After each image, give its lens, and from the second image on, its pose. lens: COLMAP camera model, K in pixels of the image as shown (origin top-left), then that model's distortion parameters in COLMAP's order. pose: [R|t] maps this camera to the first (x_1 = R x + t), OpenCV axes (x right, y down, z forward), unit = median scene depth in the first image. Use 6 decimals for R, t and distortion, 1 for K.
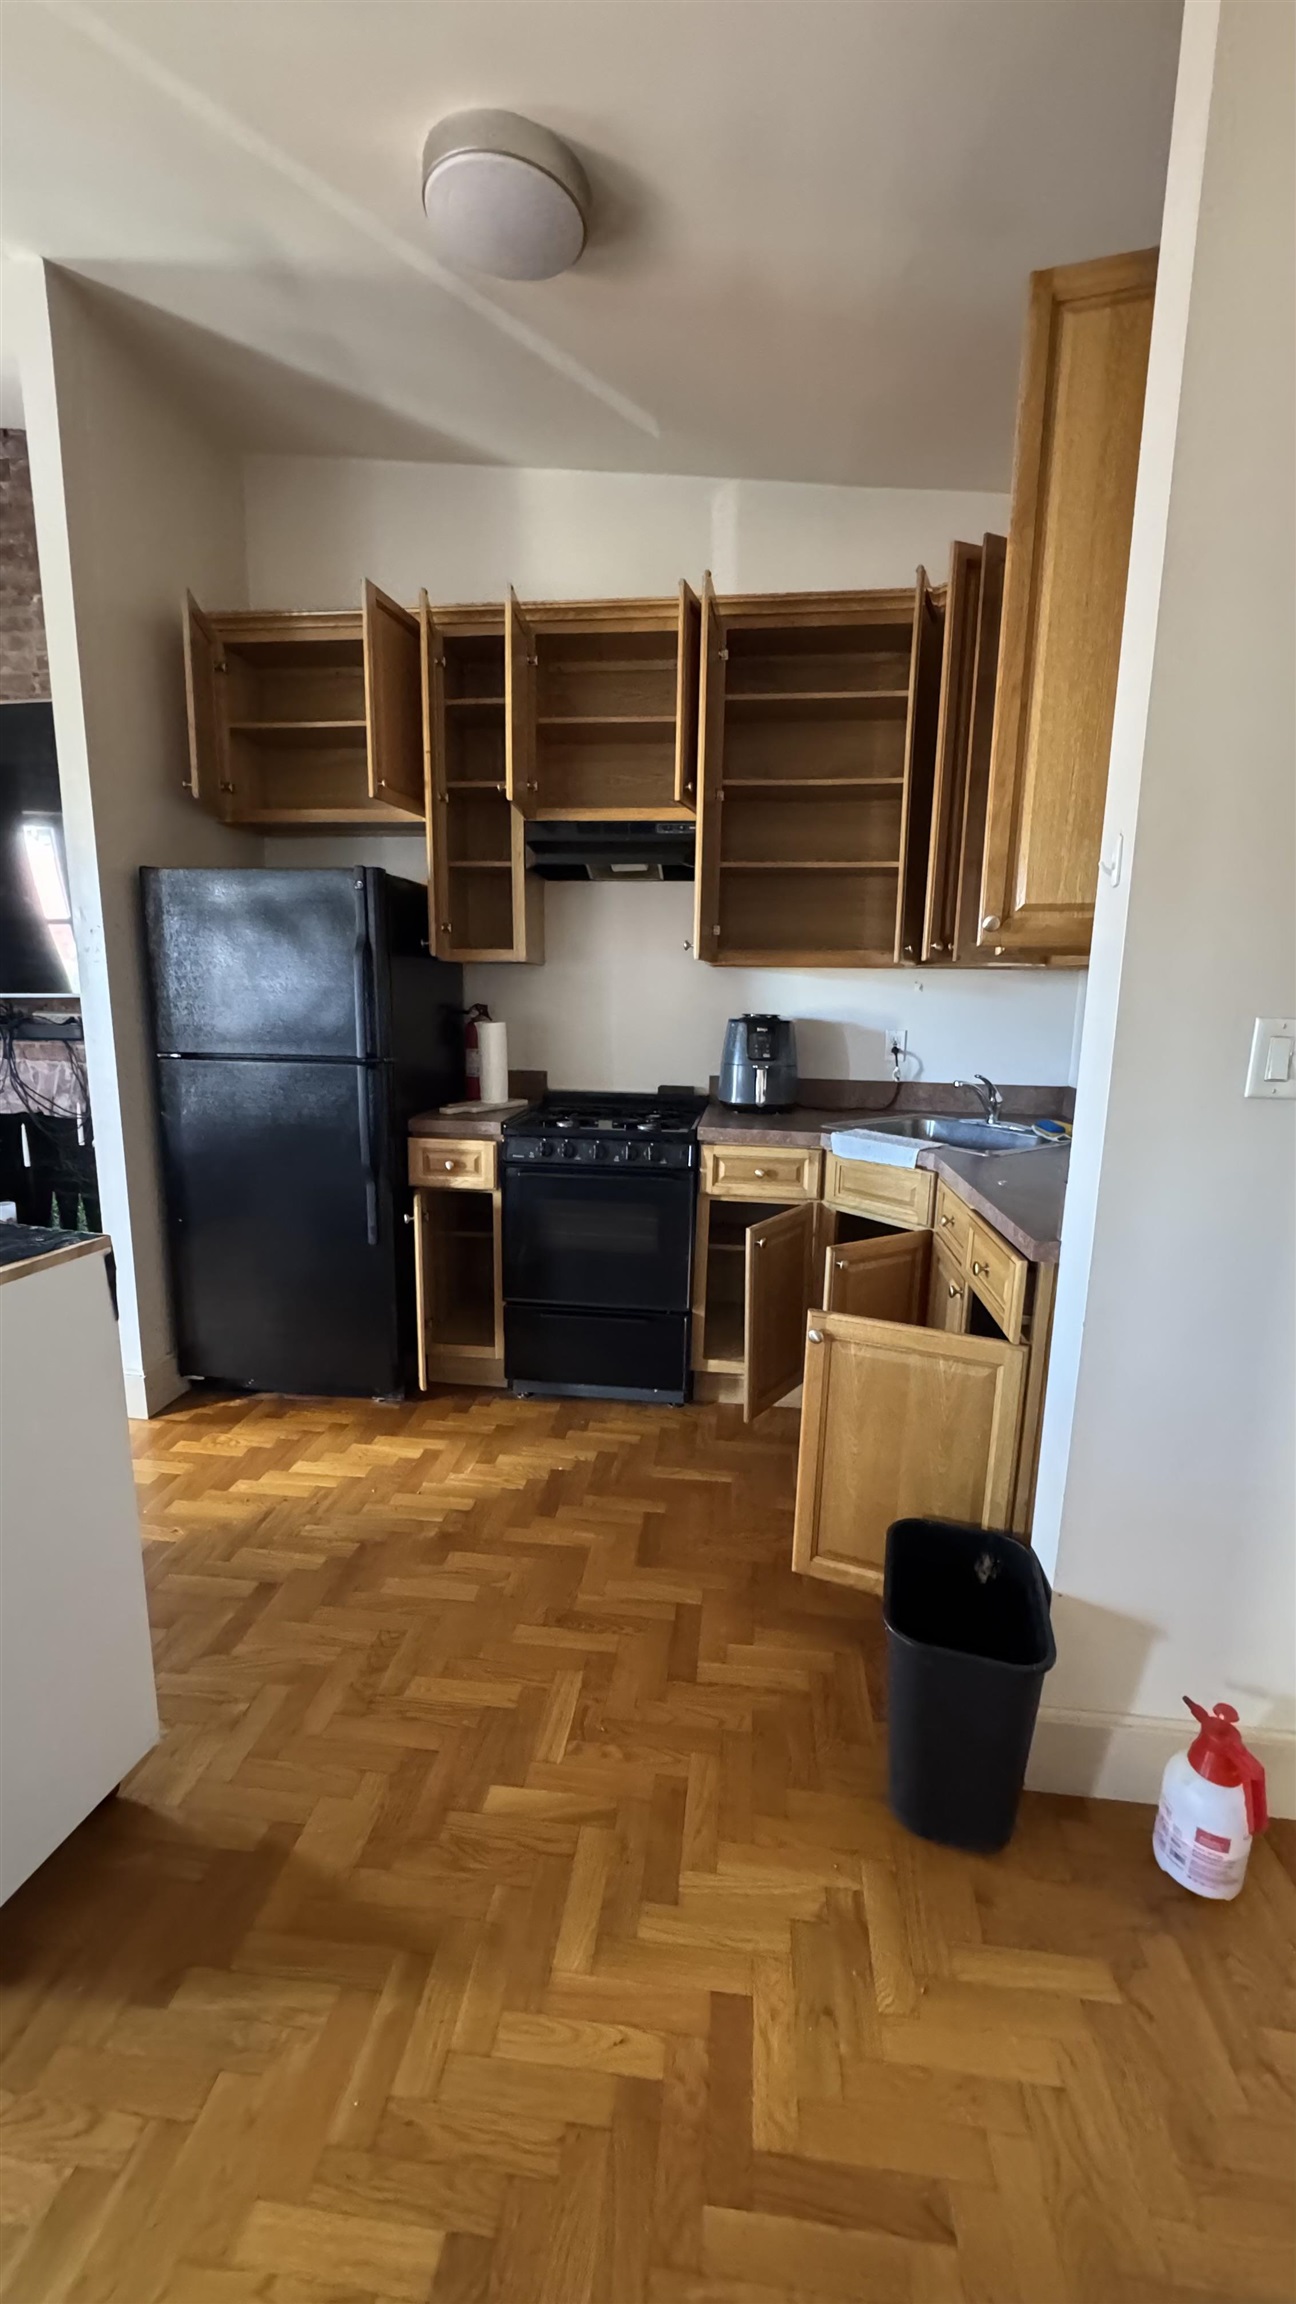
lens RADIAL K [[909.0, 0, 644.0], [0, 909.0, 1142.1], [0, 0, 1]] dist [-0.003679, -0.000282]
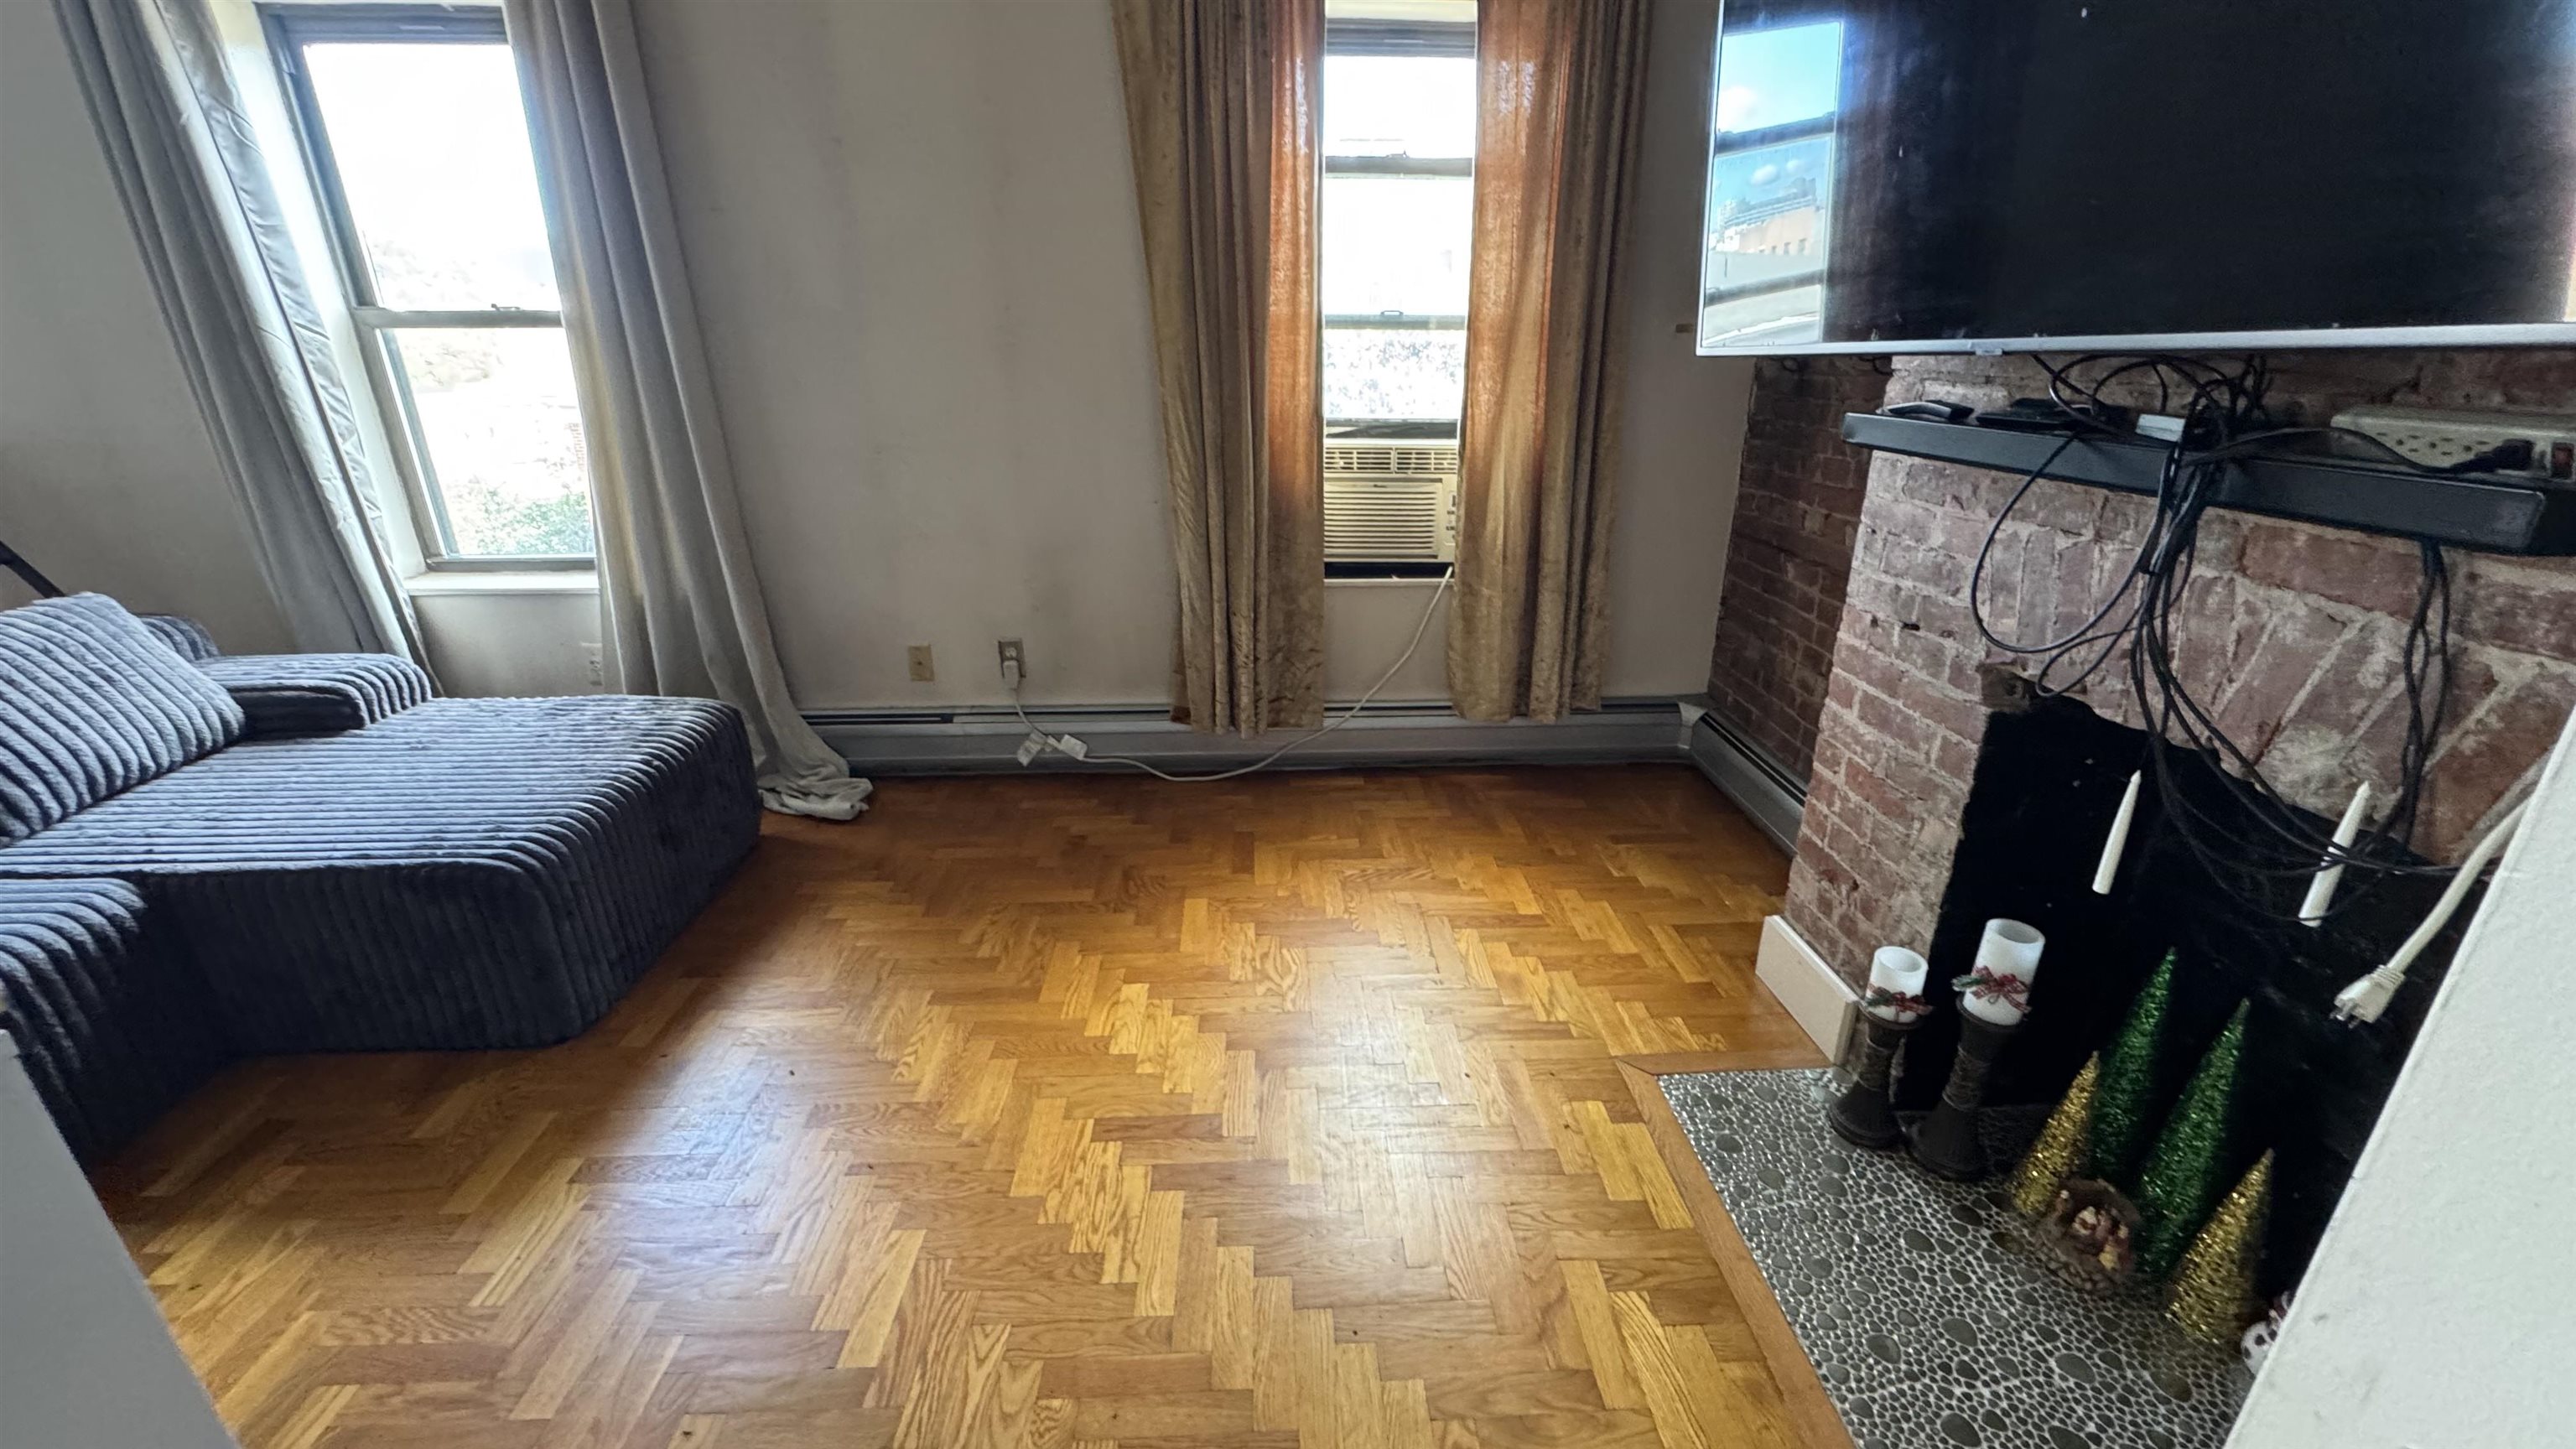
lens RADIAL K [[1016.3, 0, 1300.9], [0, 1016.3, 717.7], [0, 0, 1]] dist [-0.003679, -0.000282]
pose [[0.163025, 0.331062, -0.929420, -0.413220], [-0.182908, 0.935834, 0.301264, -0.091323], [0.969519, 0.120885, 0.213118, 0.644654]]
